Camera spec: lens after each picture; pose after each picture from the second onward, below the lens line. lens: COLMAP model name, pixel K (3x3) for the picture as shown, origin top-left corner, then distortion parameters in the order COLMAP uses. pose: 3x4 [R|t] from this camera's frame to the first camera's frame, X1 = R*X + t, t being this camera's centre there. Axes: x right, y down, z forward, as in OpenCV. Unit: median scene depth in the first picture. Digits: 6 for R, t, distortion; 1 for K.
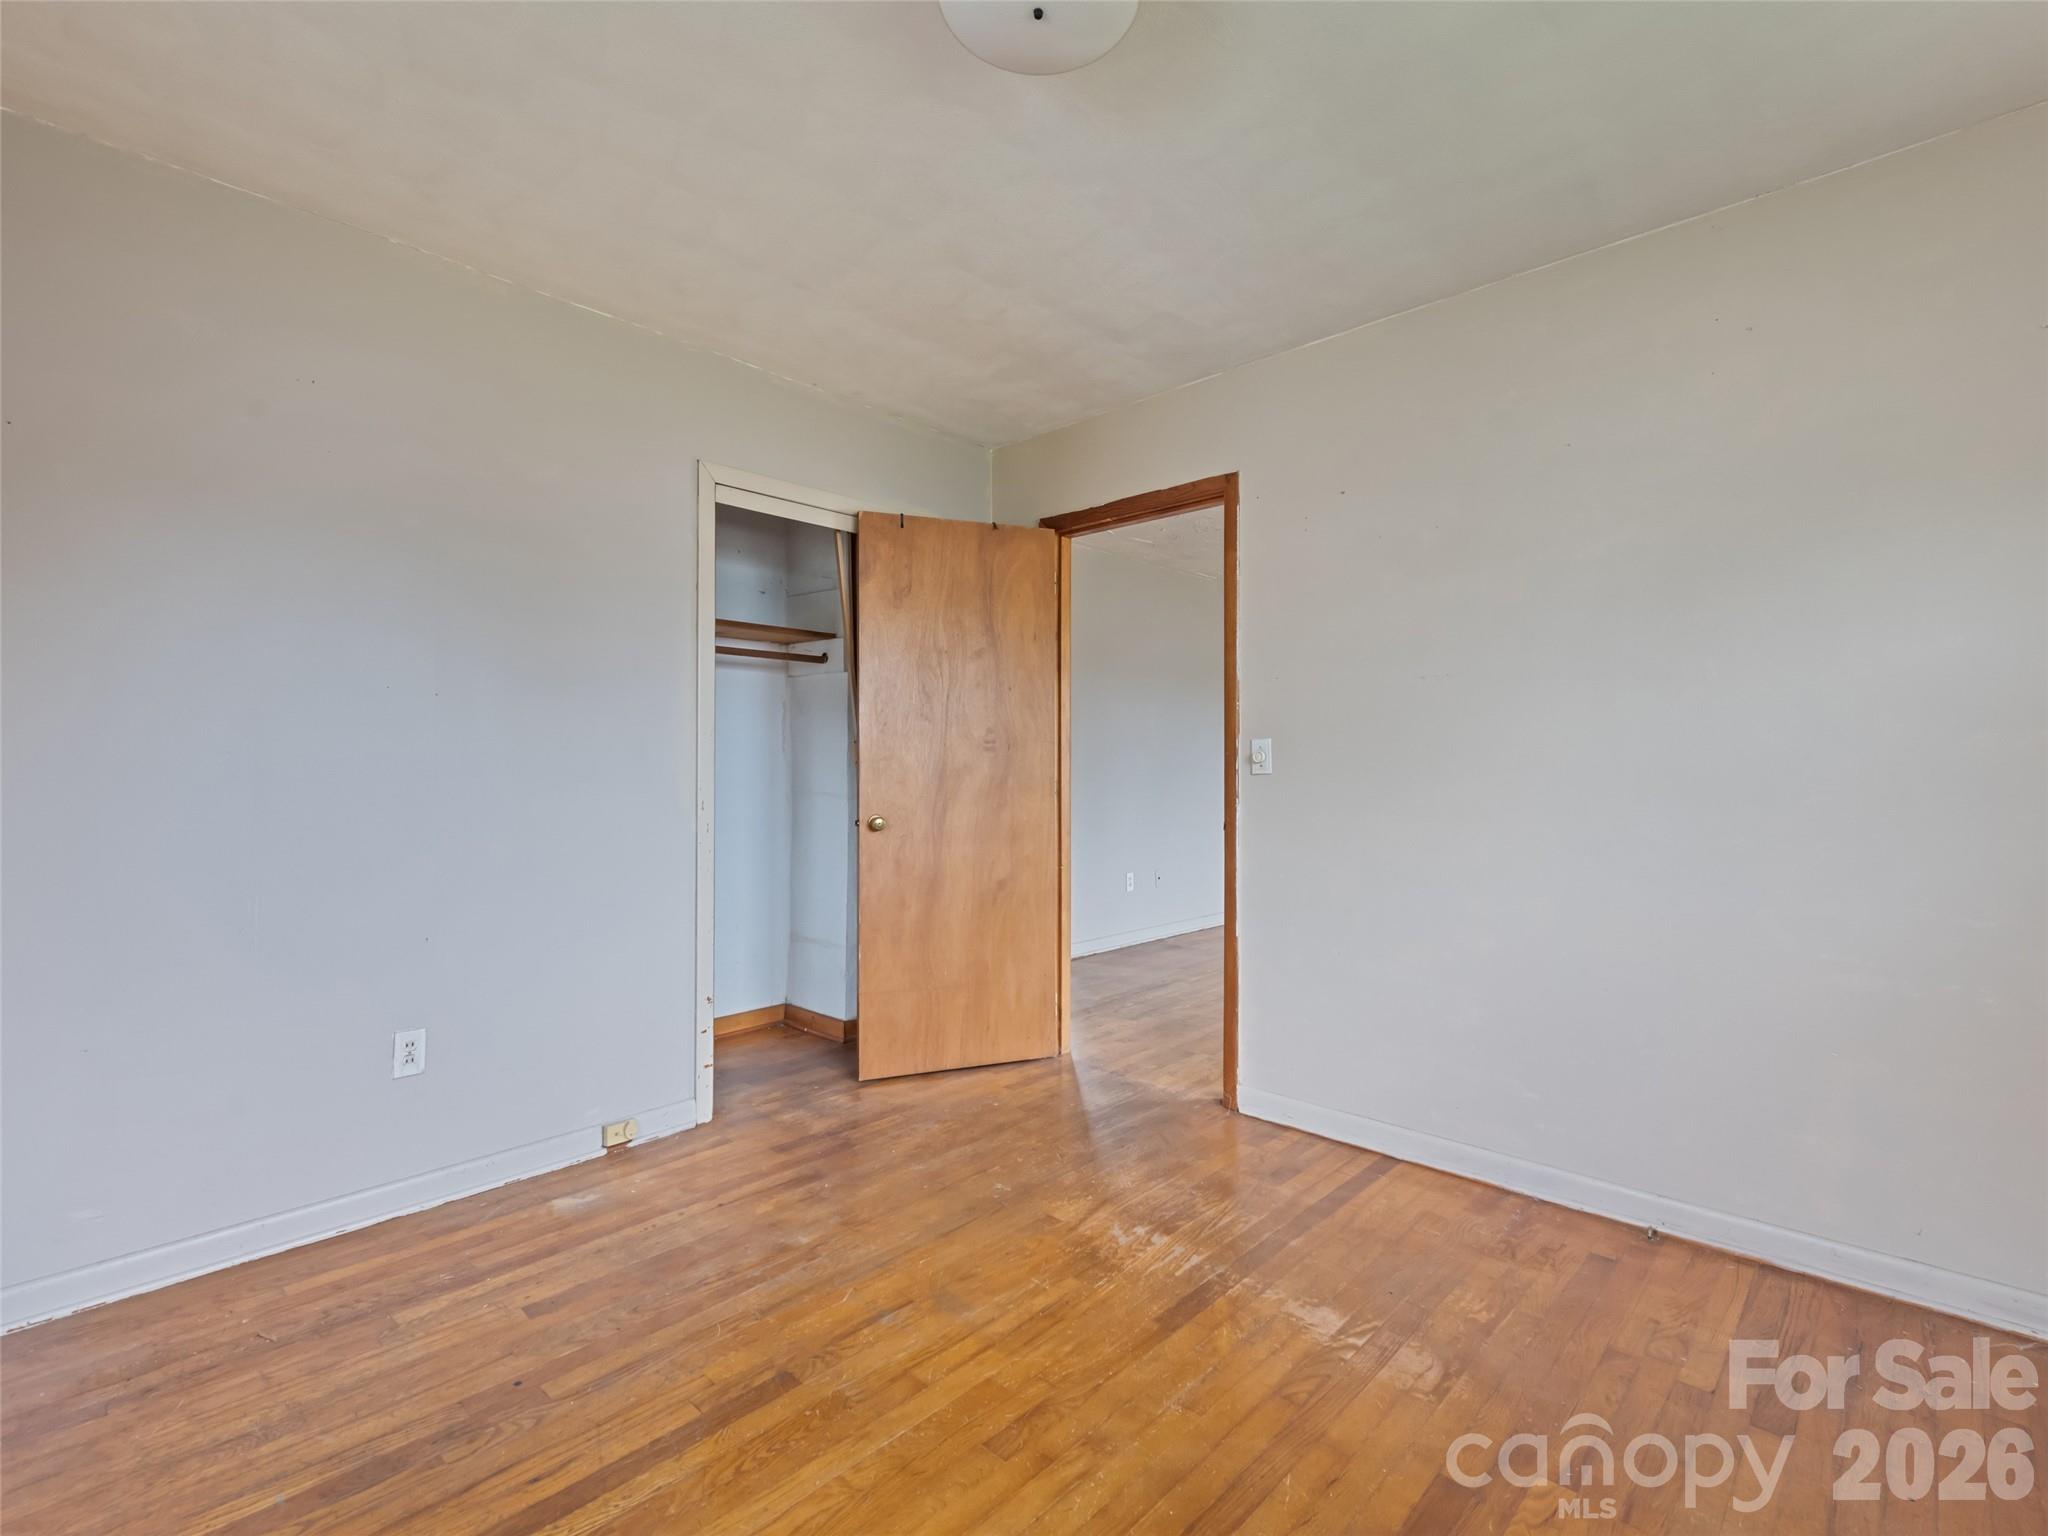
lens RADIAL K [[934.4, 0, 1029.7], [0, 934.4, 764.3], [0, 0, 1]] dist [0.015601, -0.000978]
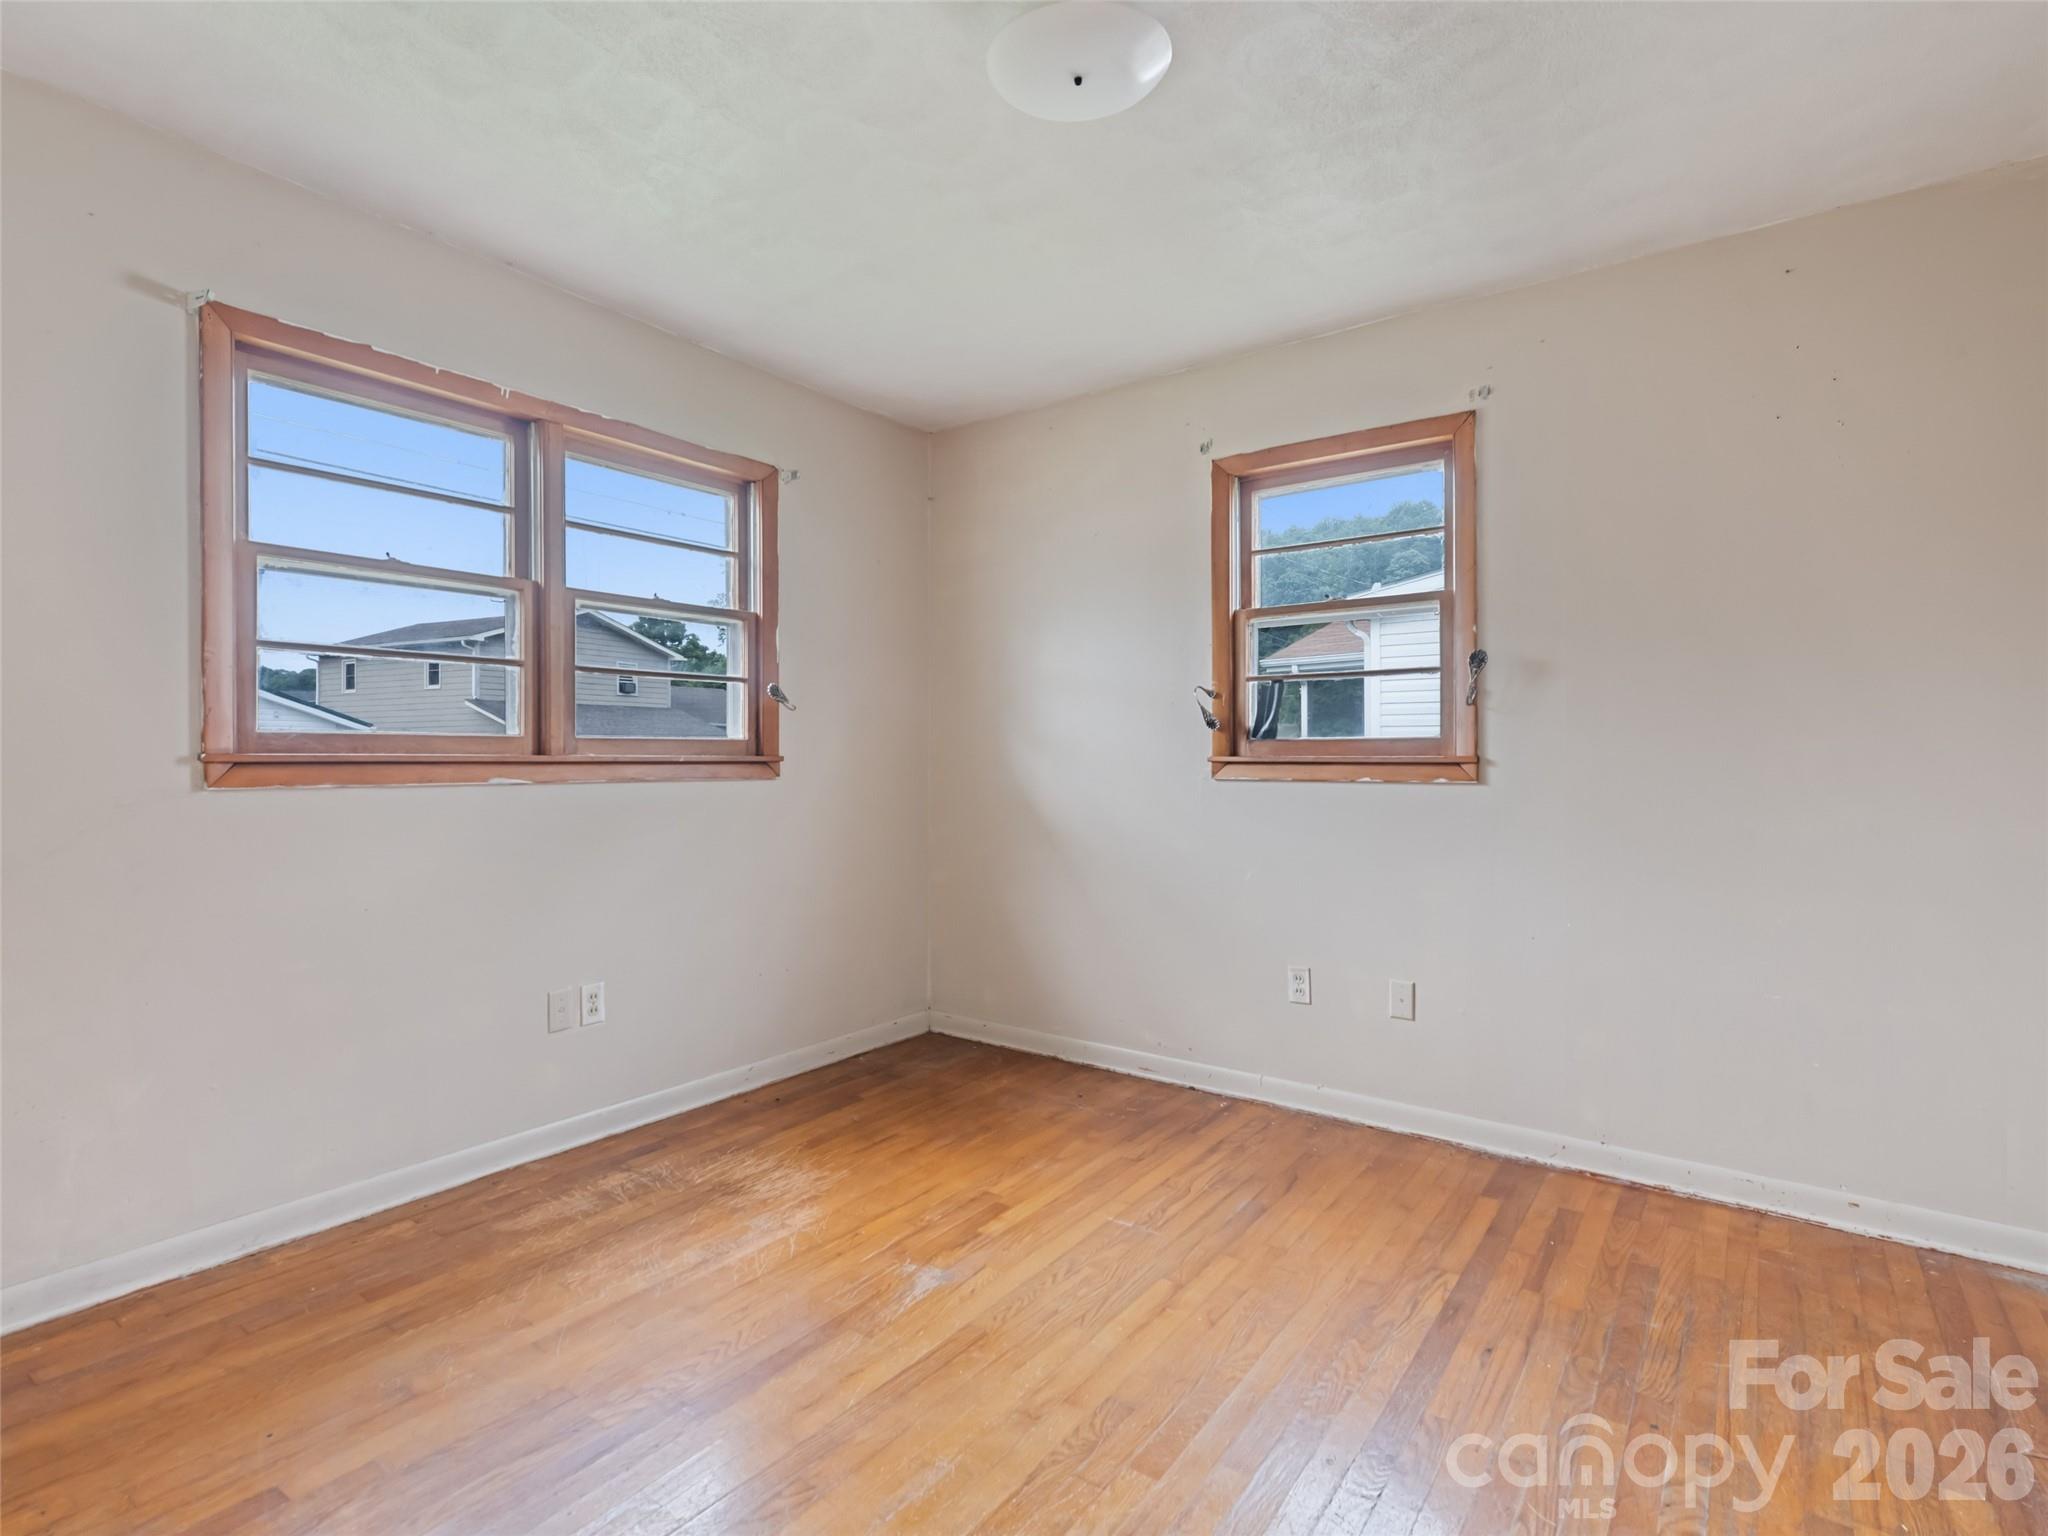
lens RADIAL K [[1029.1, 0, 1031.5], [0, 1029.1, 752.6], [0, 0, 1]] dist [0.015595, -0.001108]
pose [[-0.991670, -0.002595, -0.128776, 0.201775], [-0.002748, 0.999996, 0.001005, 0.001796], [0.128773, 0.001351, -0.991673, 2.024793]]
